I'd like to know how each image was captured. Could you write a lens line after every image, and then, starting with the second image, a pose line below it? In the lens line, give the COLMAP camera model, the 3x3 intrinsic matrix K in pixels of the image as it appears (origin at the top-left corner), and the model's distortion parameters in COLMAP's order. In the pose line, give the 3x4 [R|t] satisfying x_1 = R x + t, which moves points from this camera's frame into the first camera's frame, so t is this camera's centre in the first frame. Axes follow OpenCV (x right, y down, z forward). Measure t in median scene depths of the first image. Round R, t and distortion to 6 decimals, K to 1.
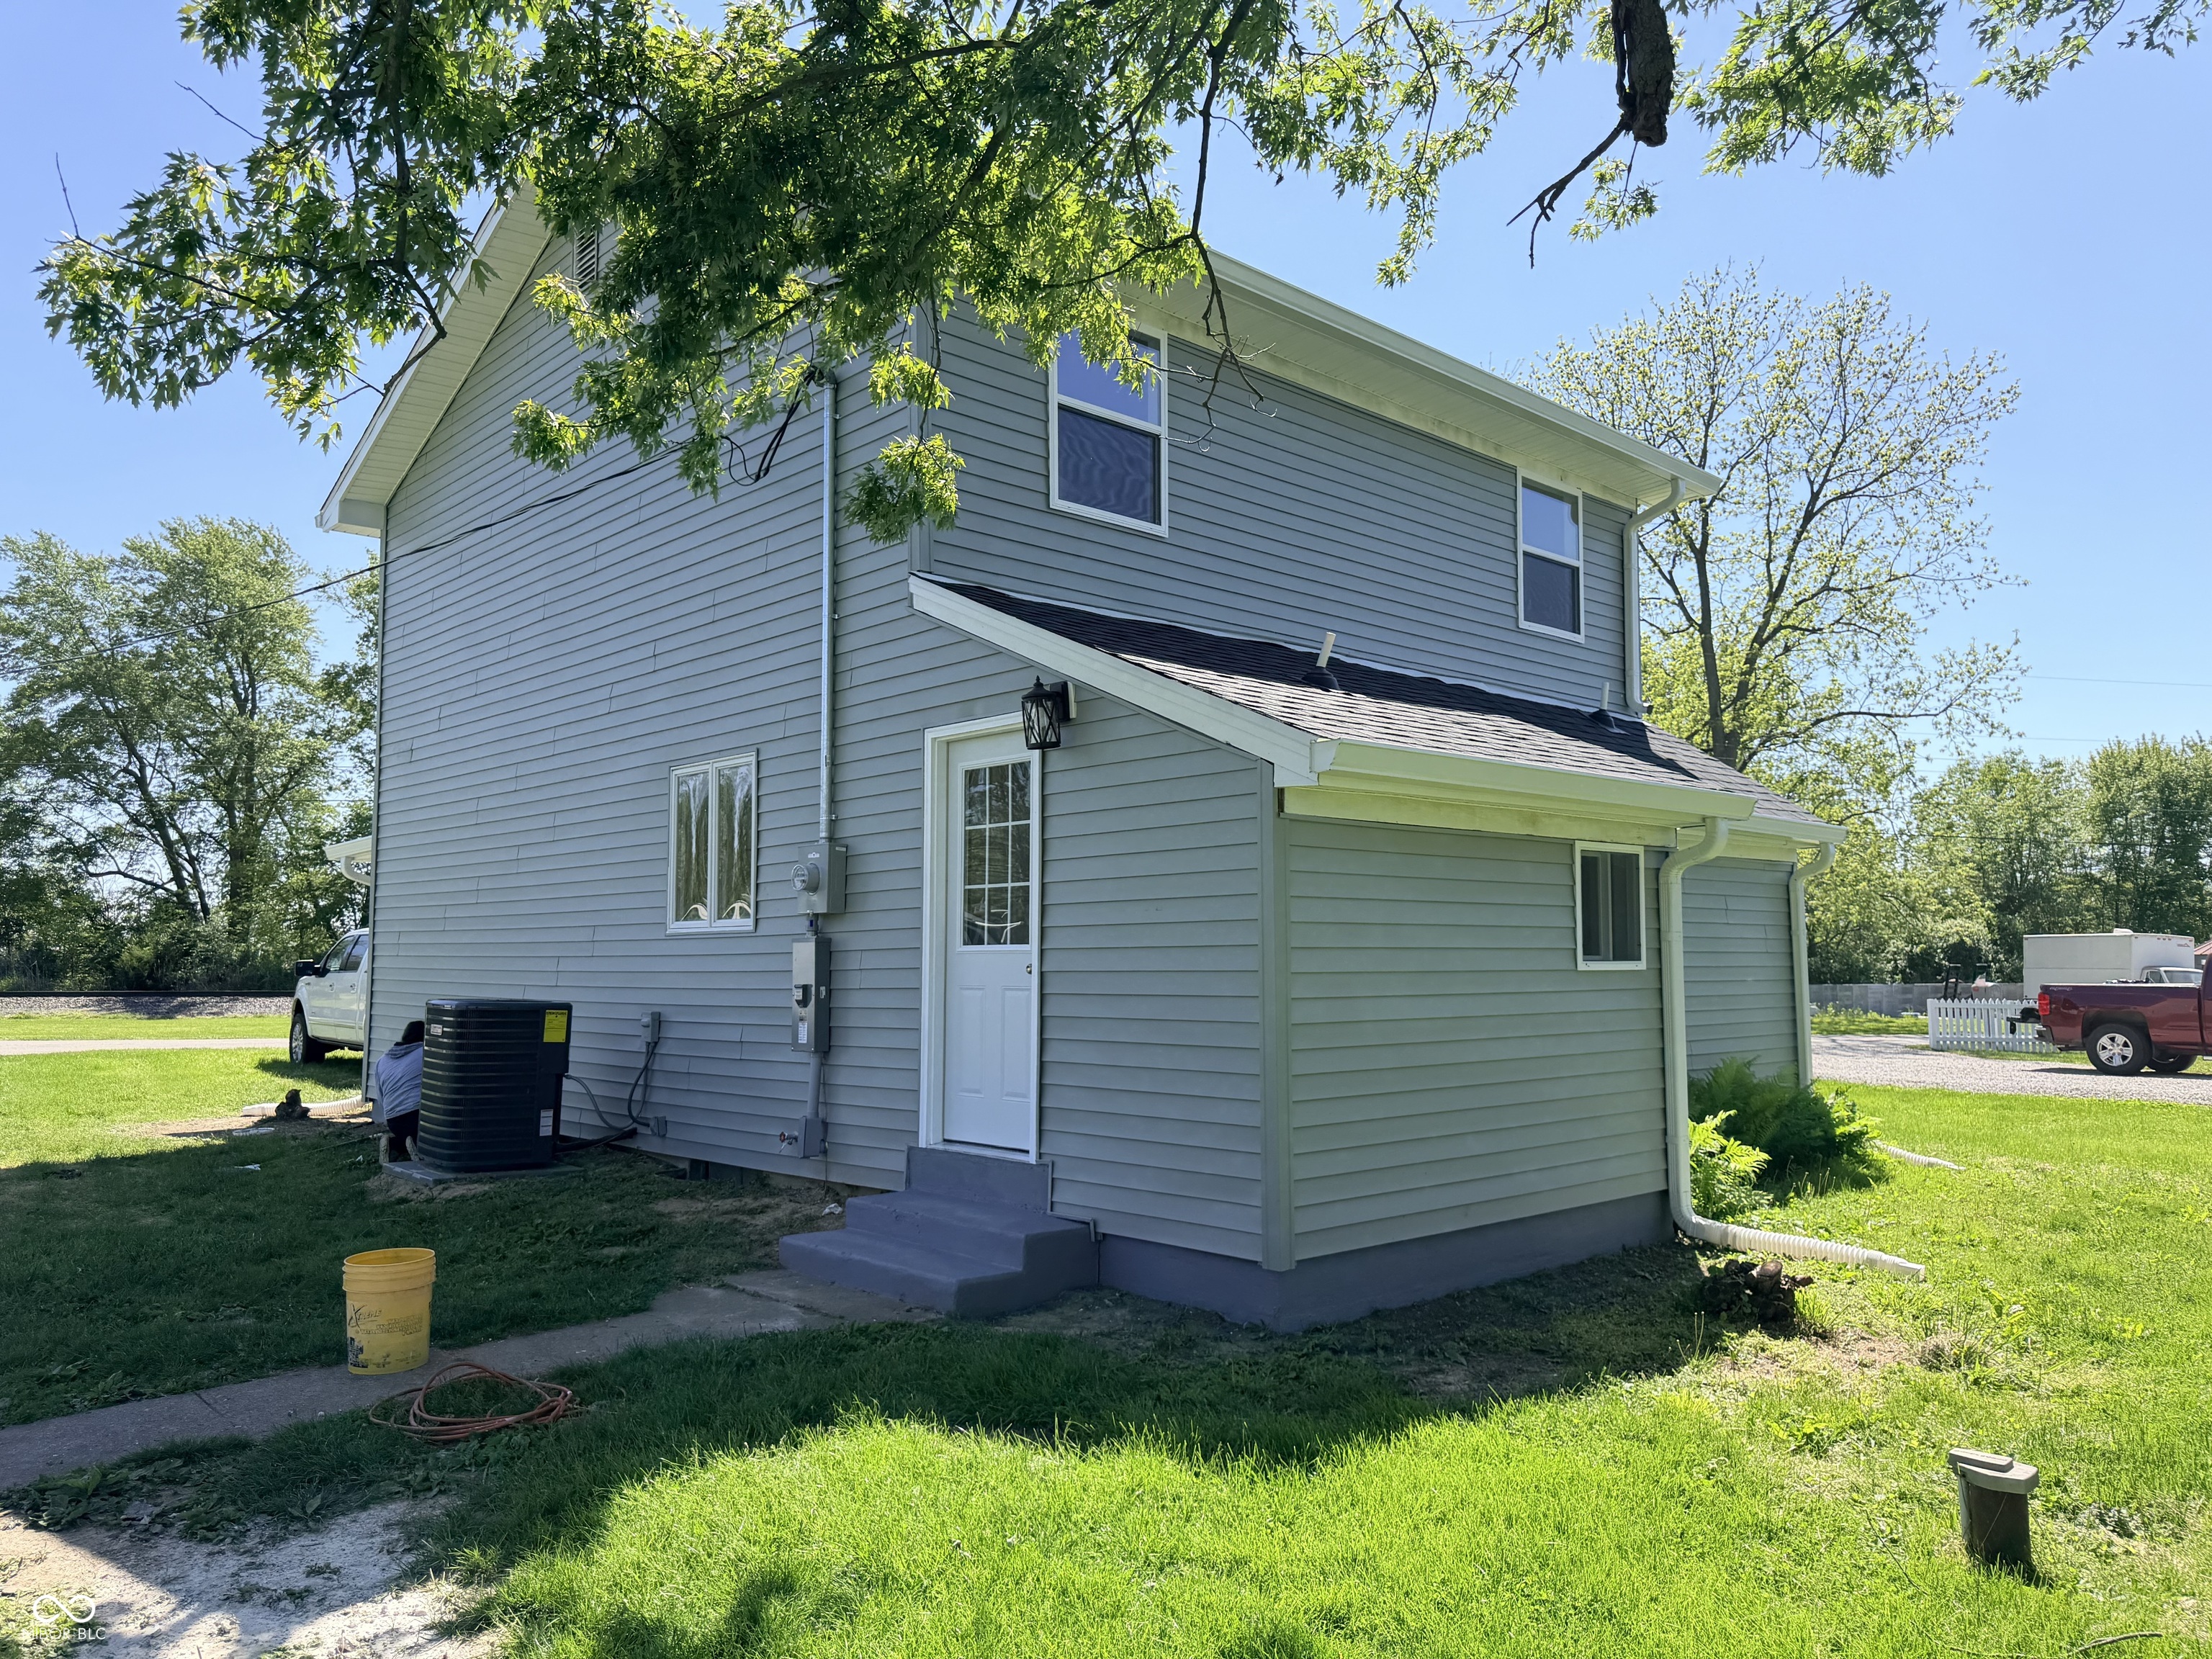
lens RADIAL K [[1594.9, 0, 1106.9], [0, 1594.9, 835.1], [0, 0, 1]] dist [0.018843, 0.000353]
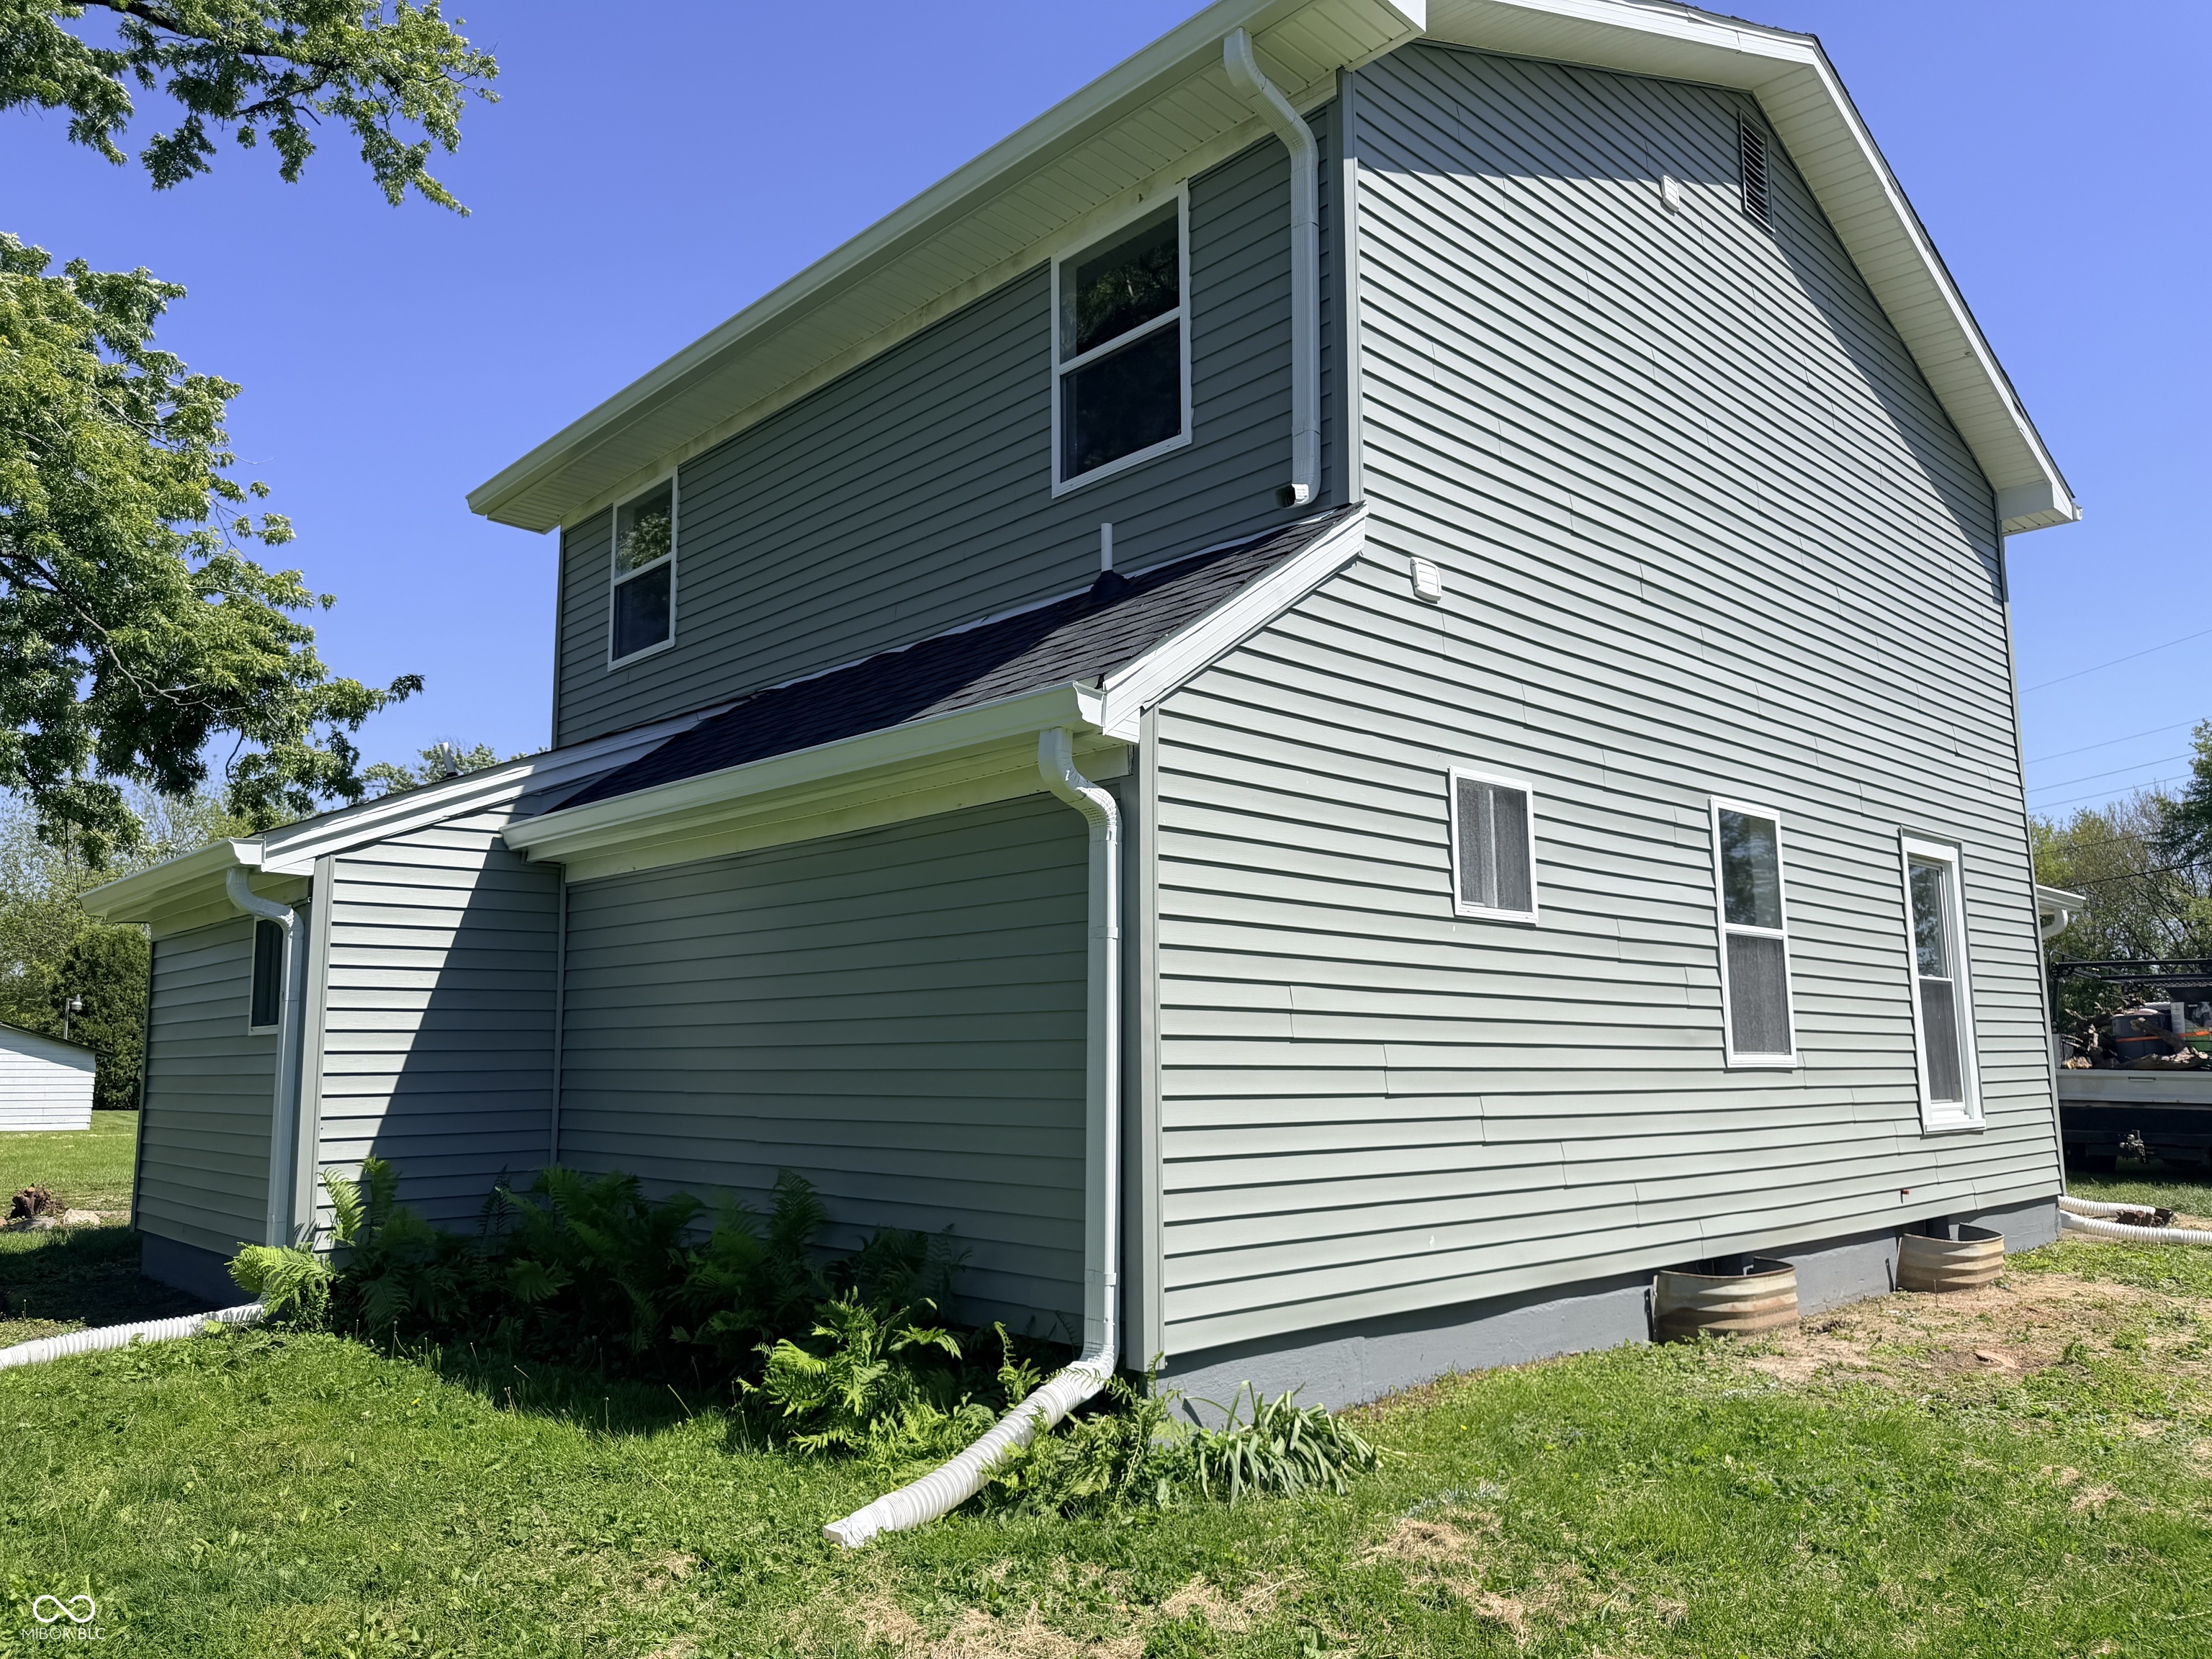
lens RADIAL K [[1594.9, 0, 1106.0], [0, 1594.9, 825.7], [0, 0, 1]] dist [0.018843, 0.000353]
pose [[0.020625, -0.057772, -0.998117, 0.944112], [0.202111, 0.977958, -0.052429, 0.052327], [0.979146, -0.200649, 0.031846, 0.962006]]
